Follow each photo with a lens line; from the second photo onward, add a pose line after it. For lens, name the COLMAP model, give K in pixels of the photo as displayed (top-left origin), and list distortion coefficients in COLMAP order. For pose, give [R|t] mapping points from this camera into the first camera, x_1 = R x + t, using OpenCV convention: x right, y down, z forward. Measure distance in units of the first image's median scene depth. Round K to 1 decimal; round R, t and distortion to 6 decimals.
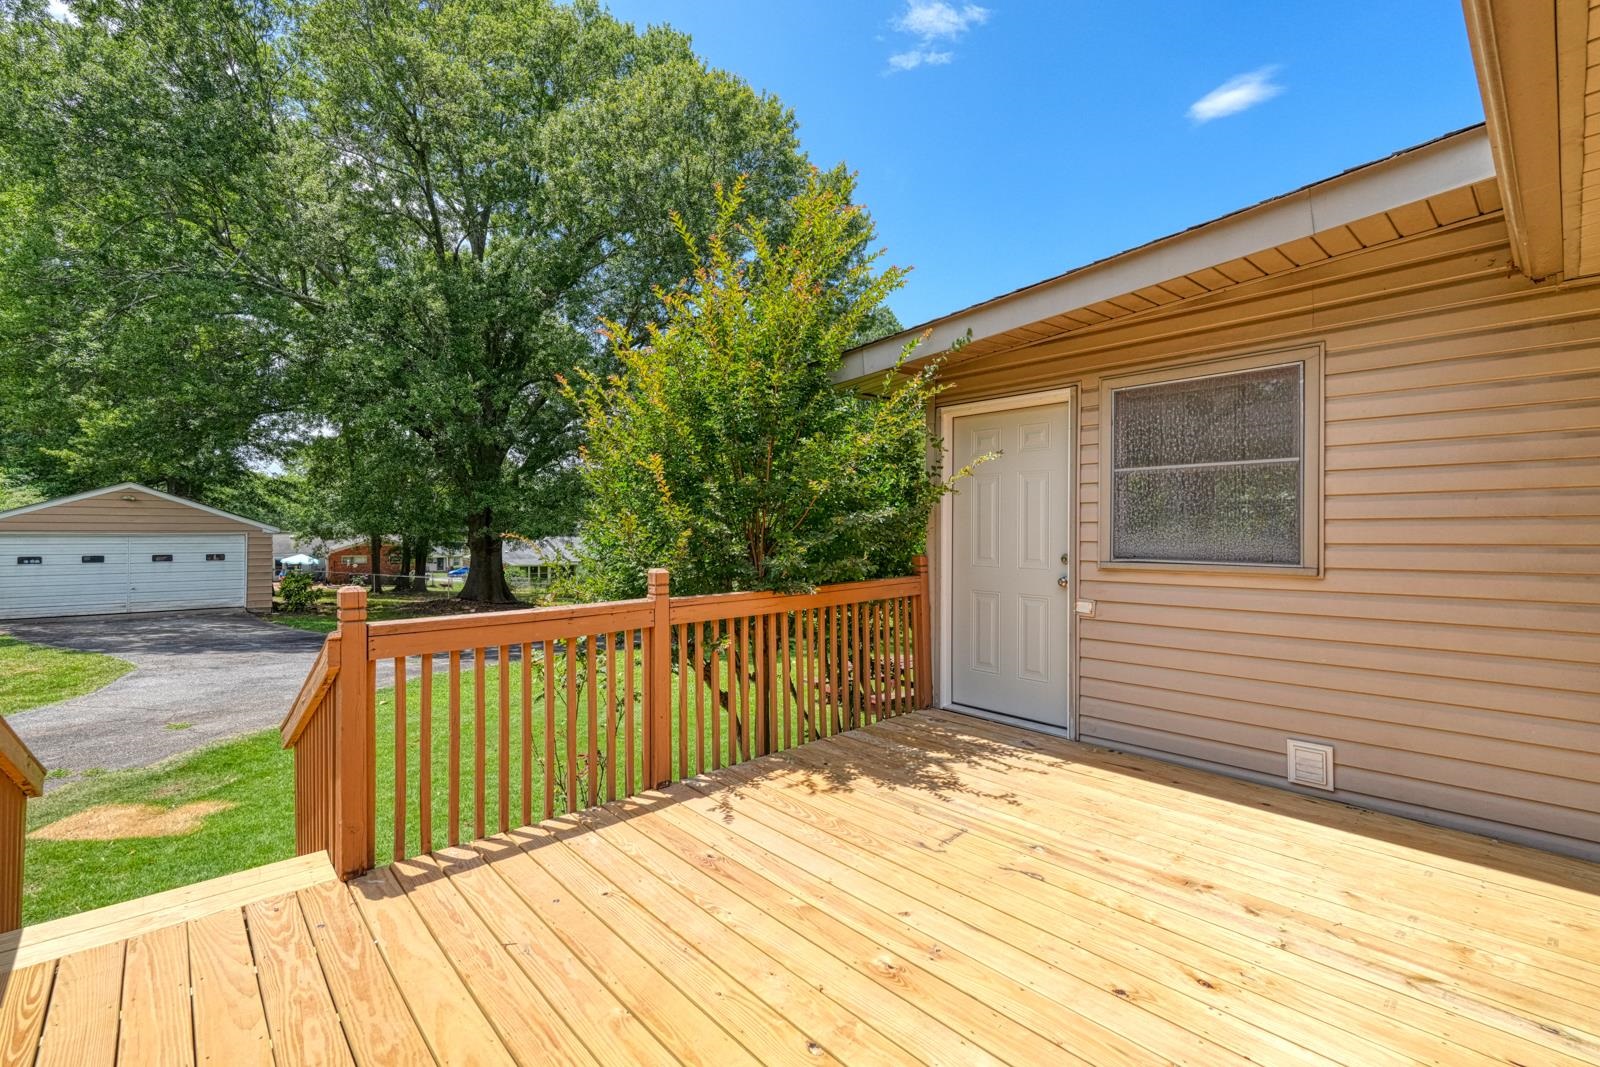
lens RADIAL K [[705.4, 0, 800.0], [0, 705.4, 533.5], [0, 0, 1]] dist [0.000199, -0.000567]
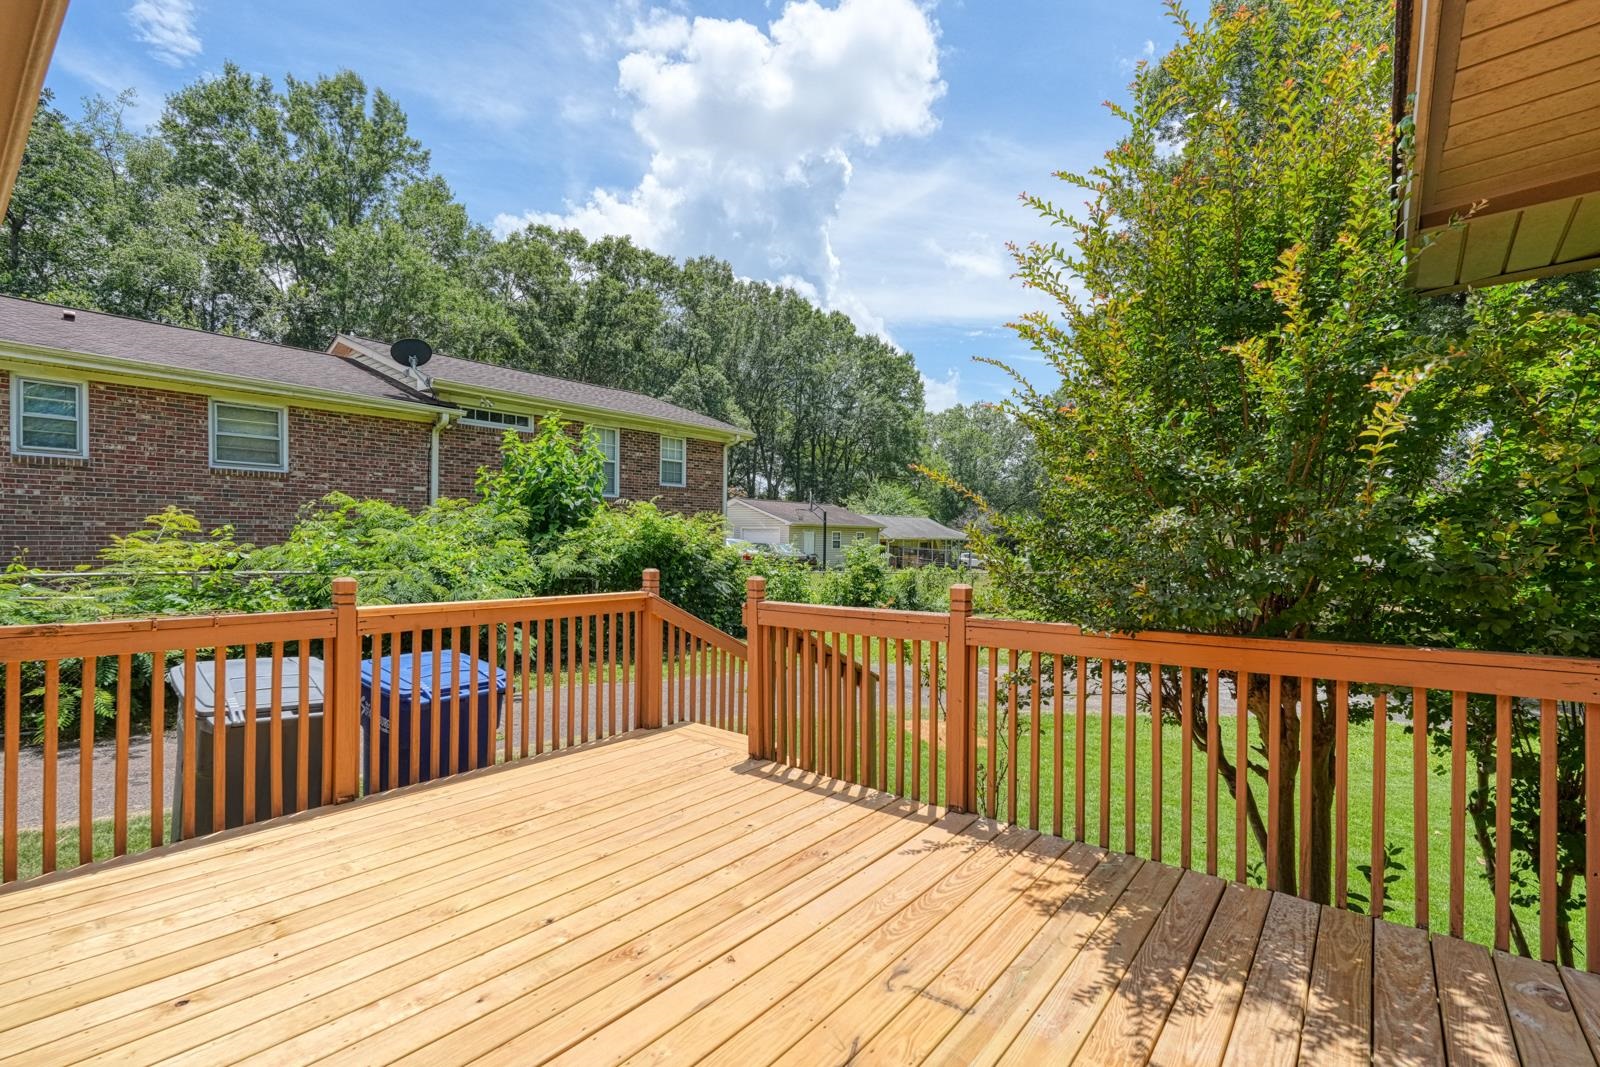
lens RADIAL K [[705.4, 0, 800.0], [0, 705.4, 533.5], [0, 0, 1]] dist [0.000199, -0.000567]
pose [[0.147682, -0.013130, -0.988948, 0.769626], [-0.014047, 0.999783, -0.015372, -0.002963], [0.988935, 0.016162, 0.147465, 0.672289]]
